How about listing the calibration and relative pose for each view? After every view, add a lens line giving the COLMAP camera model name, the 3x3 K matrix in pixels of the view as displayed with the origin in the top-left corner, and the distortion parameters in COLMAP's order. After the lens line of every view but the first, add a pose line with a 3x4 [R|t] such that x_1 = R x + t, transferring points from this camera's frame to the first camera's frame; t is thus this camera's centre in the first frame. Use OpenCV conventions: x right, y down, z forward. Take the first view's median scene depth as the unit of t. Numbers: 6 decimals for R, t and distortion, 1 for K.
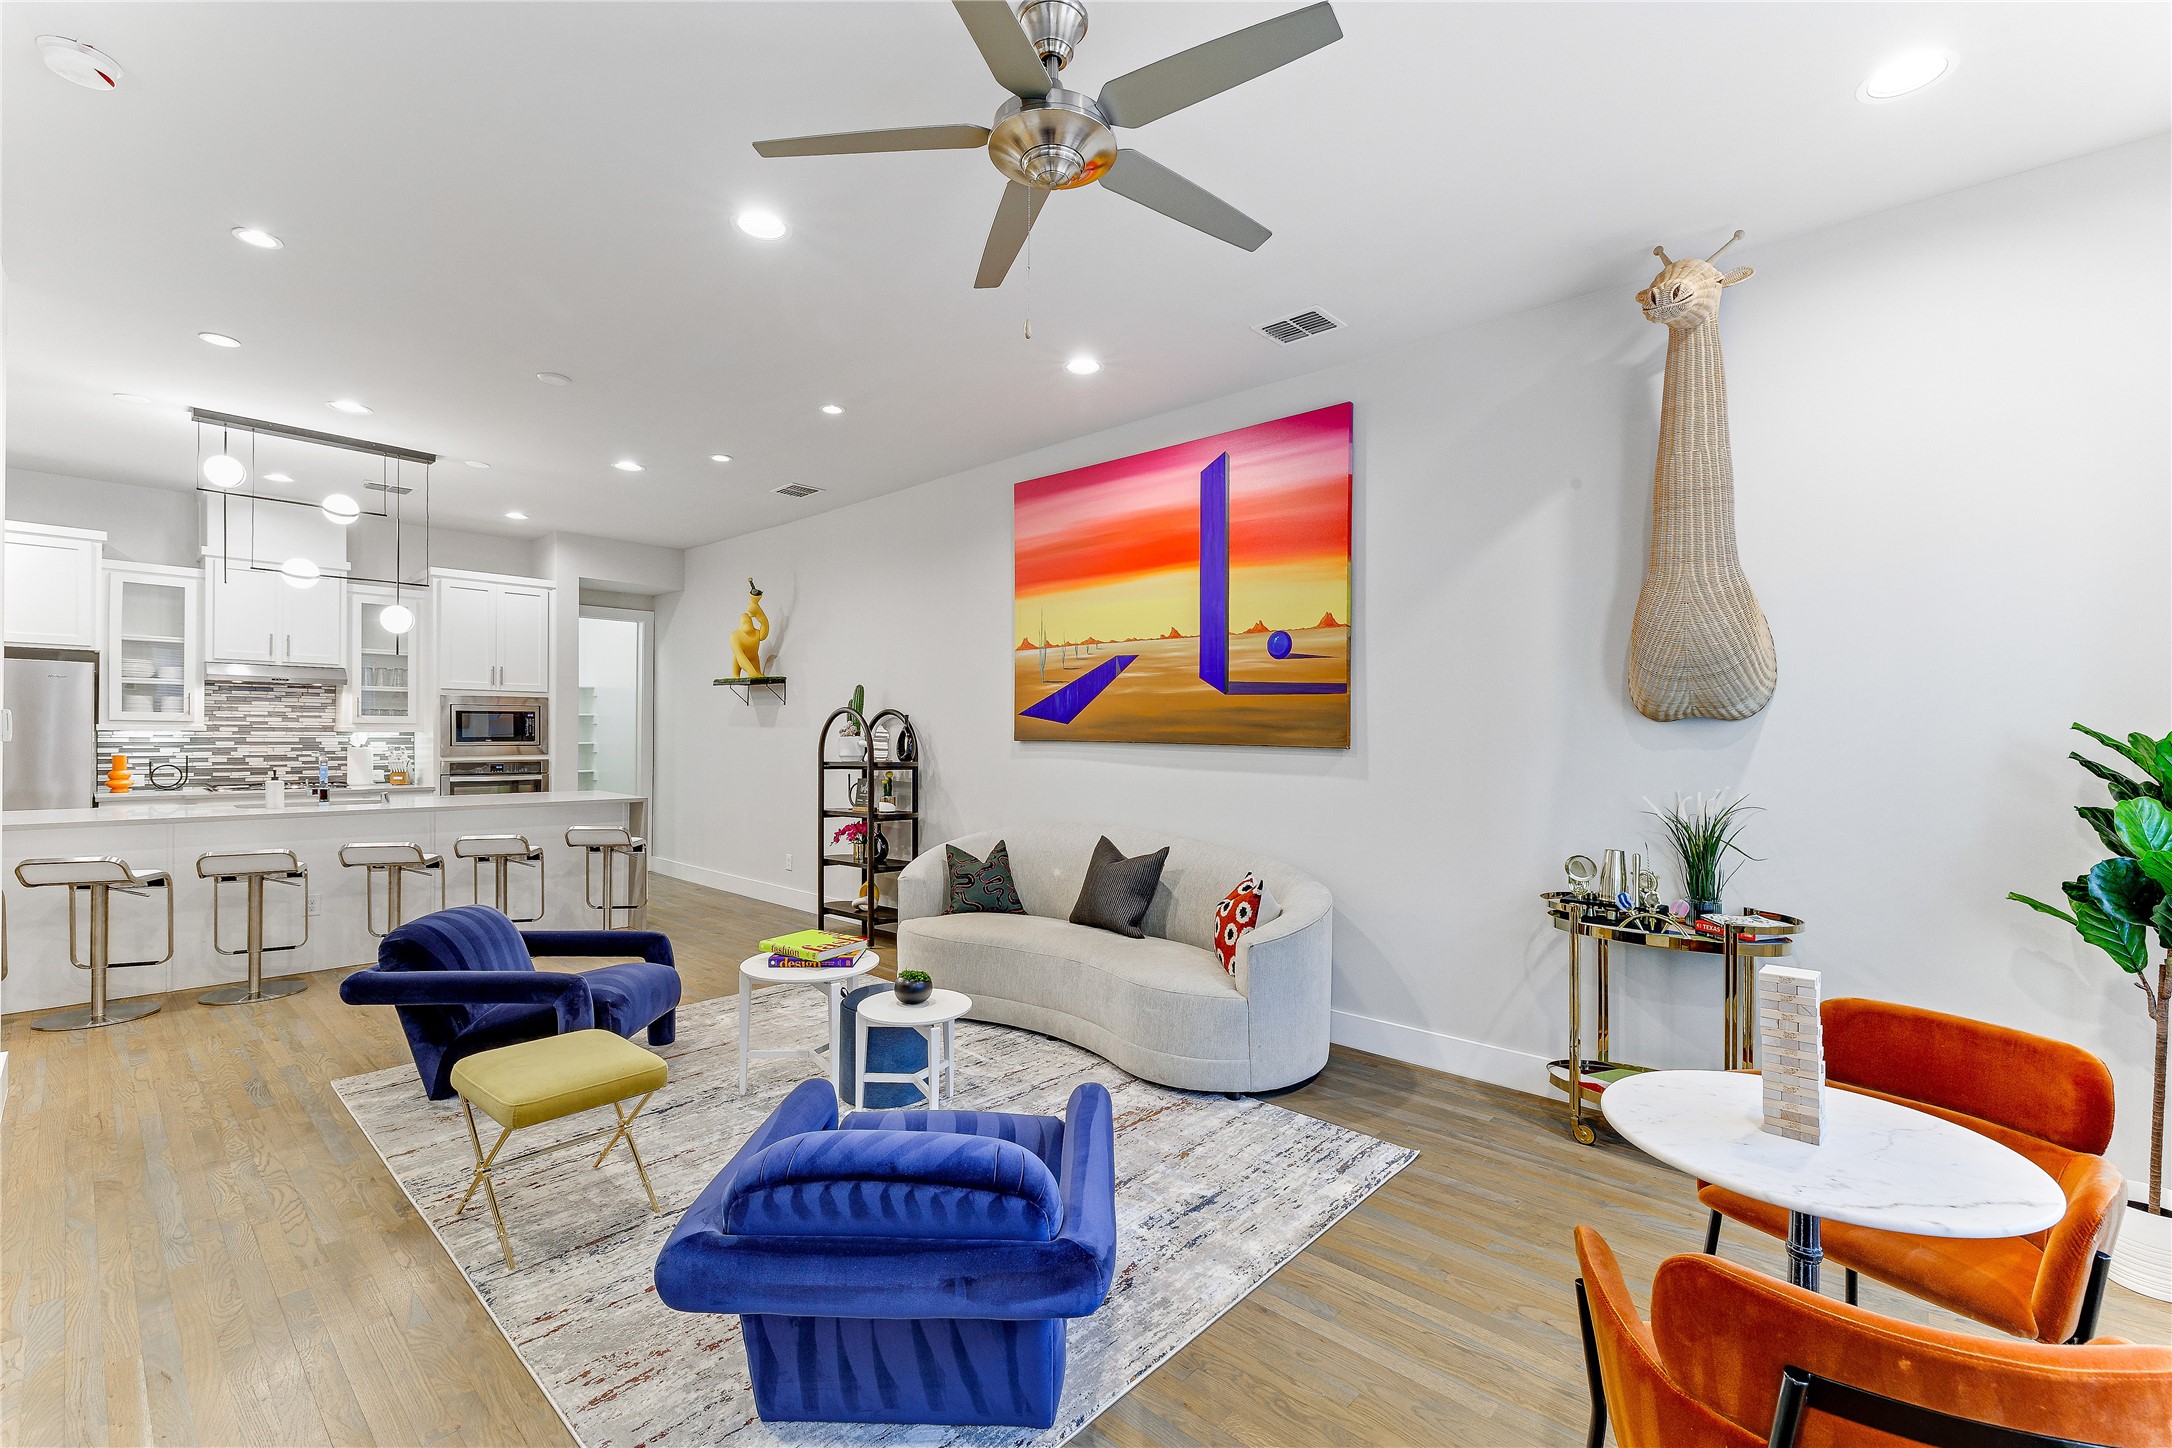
lens RADIAL K [[926.3, 0, 1097.7], [0, 926.3, 741.0], [0, 0, 1]] dist [-0.002805, 0.002007]
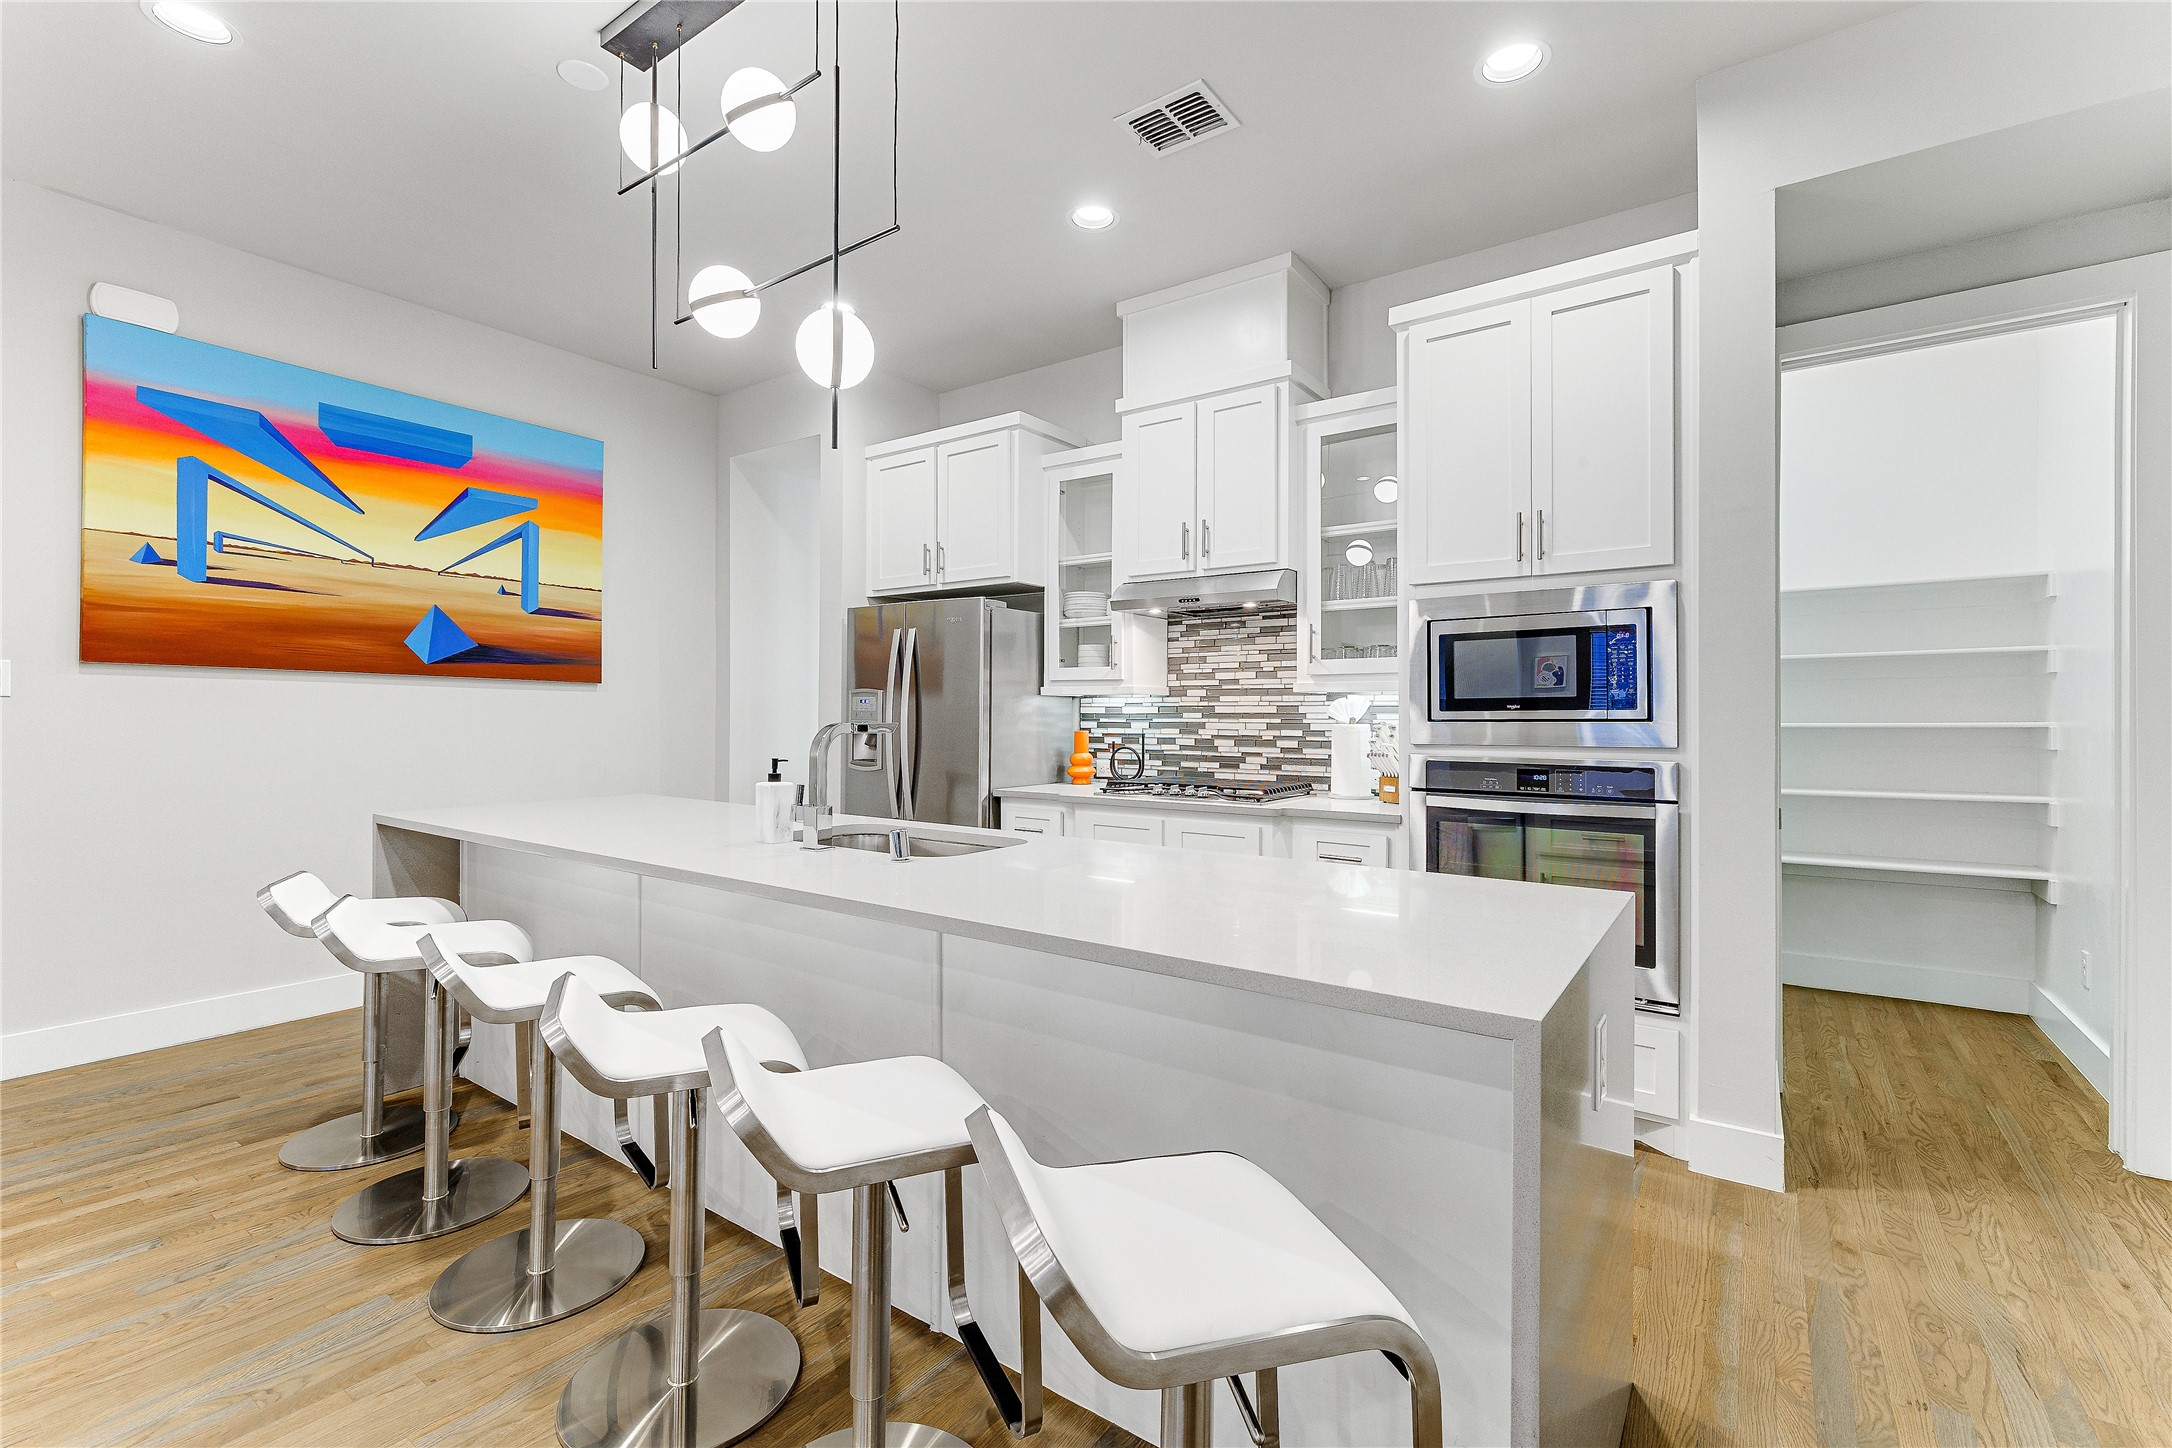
lens RADIAL K [[926.3, 0, 1117.9], [0, 926.3, 719.0], [0, 0, 1]] dist [-0.002805, 0.002007]
pose [[0.112185, -0.004856, -0.993675, -0.476008], [-0.009995, 0.999932, -0.006015, 0.013585], [0.993637, 0.010607, 0.112129, 1.288406]]
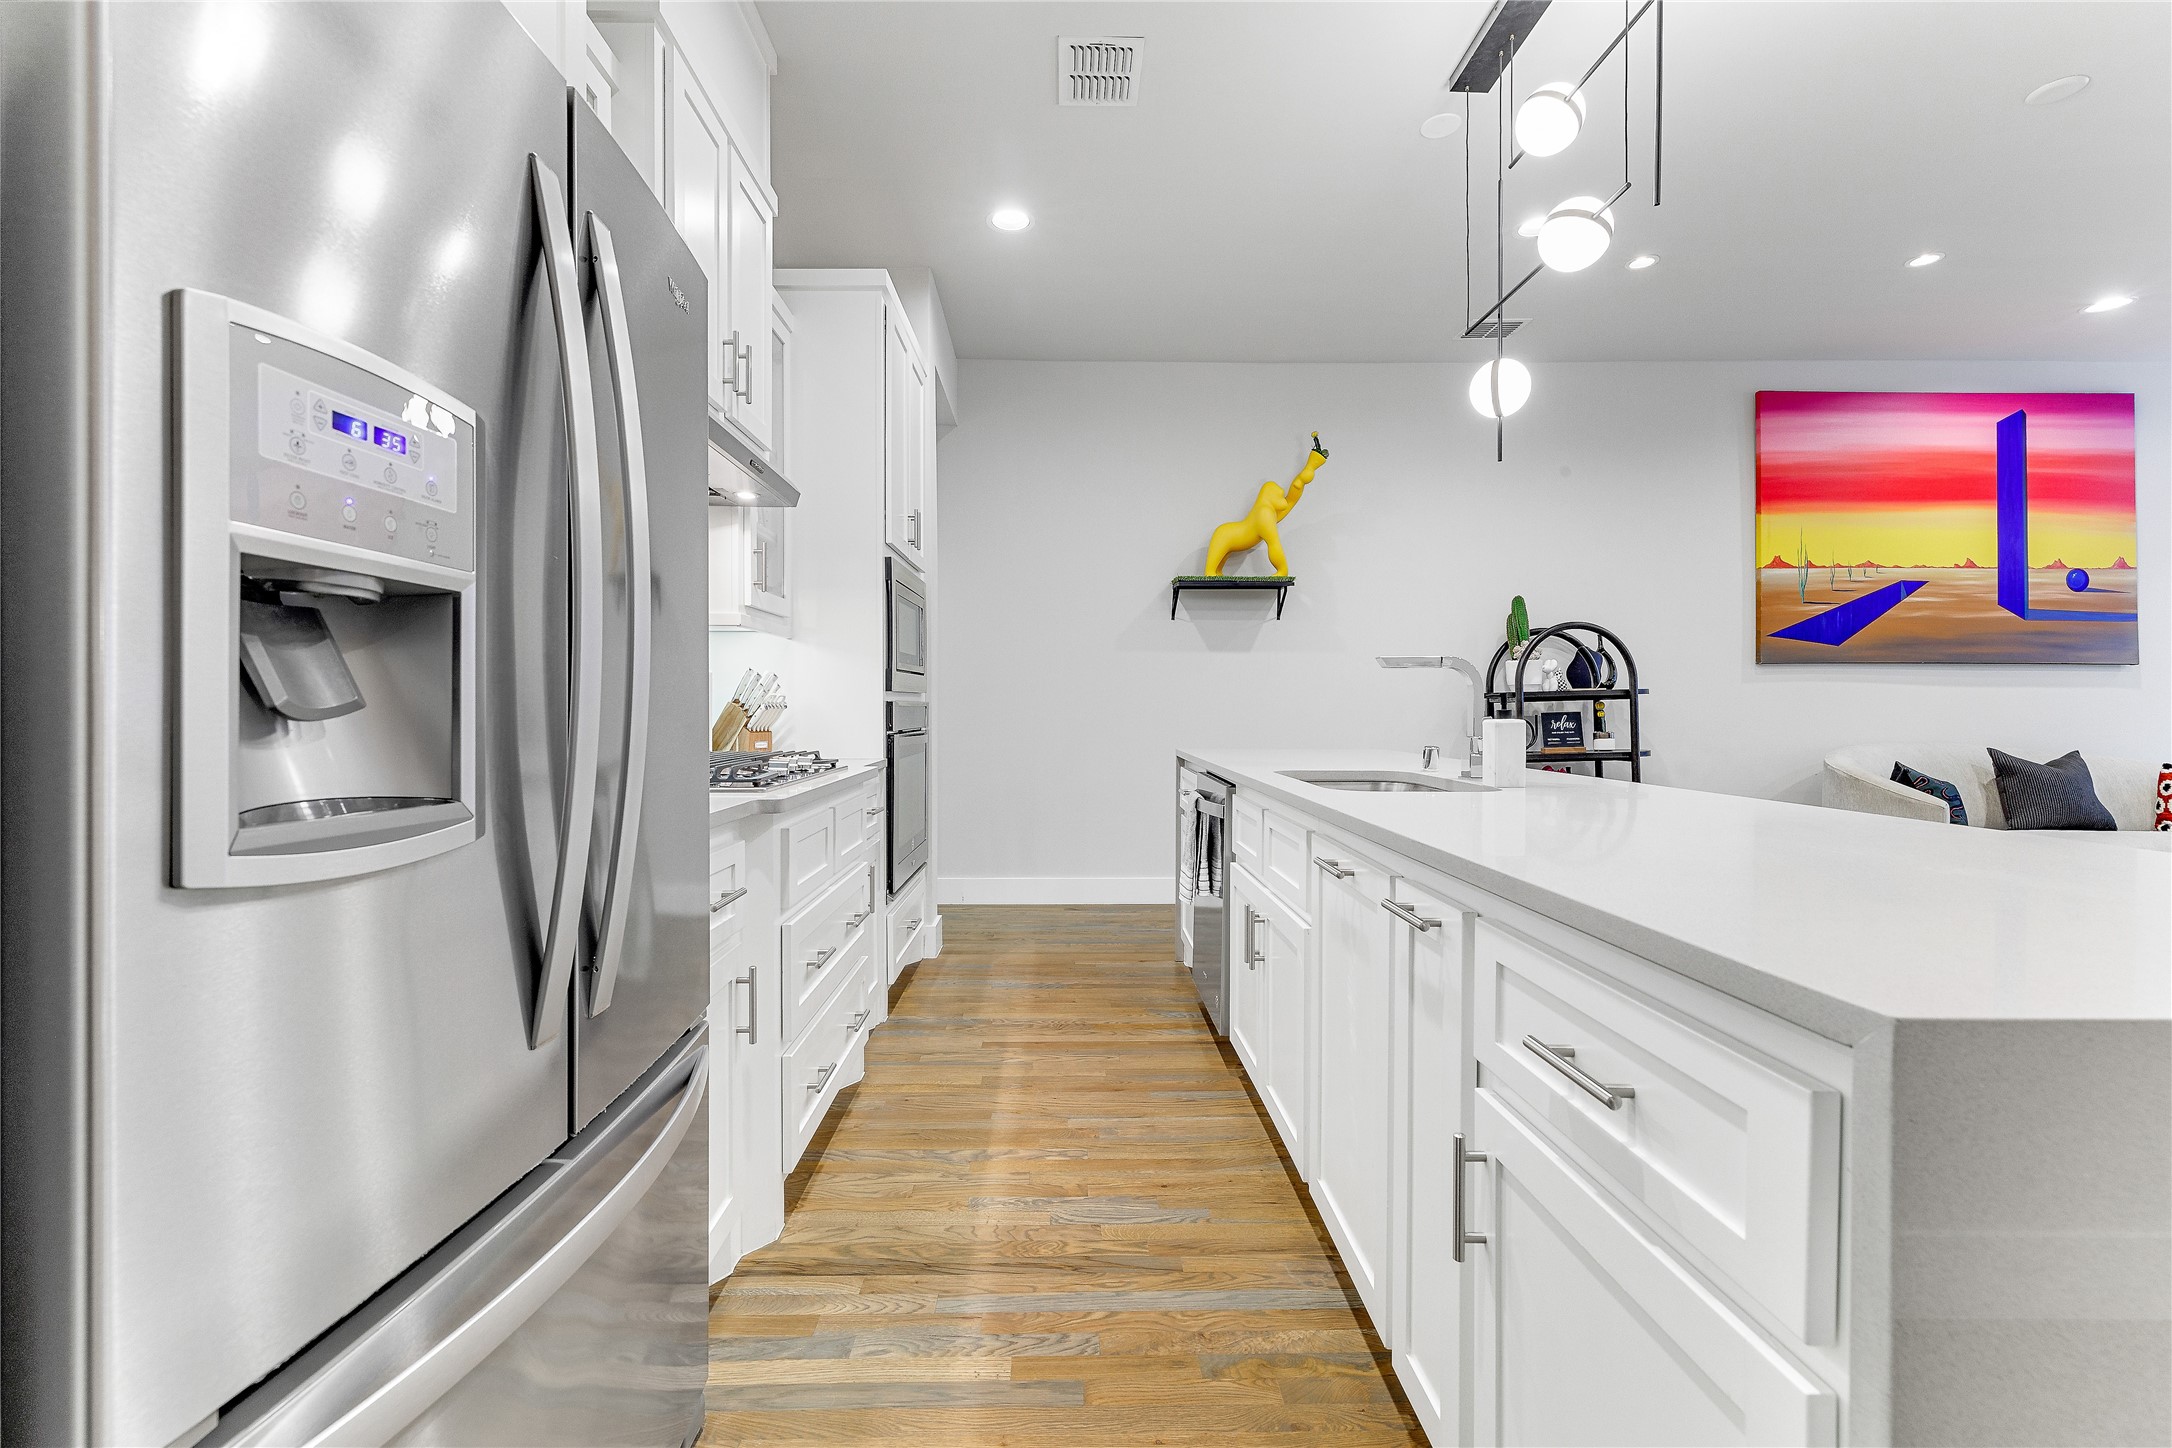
lens RADIAL K [[926.3, 0, 1102.4], [0, 926.3, 707.5], [0, 0, 1]] dist [-0.002805, 0.002007]
pose [[0.730955, -0.012304, 0.682315, -1.480685], [0.015611, 0.999877, 0.001307, 0.039559], [-0.682247, 0.009696, 0.731057, 0.931762]]
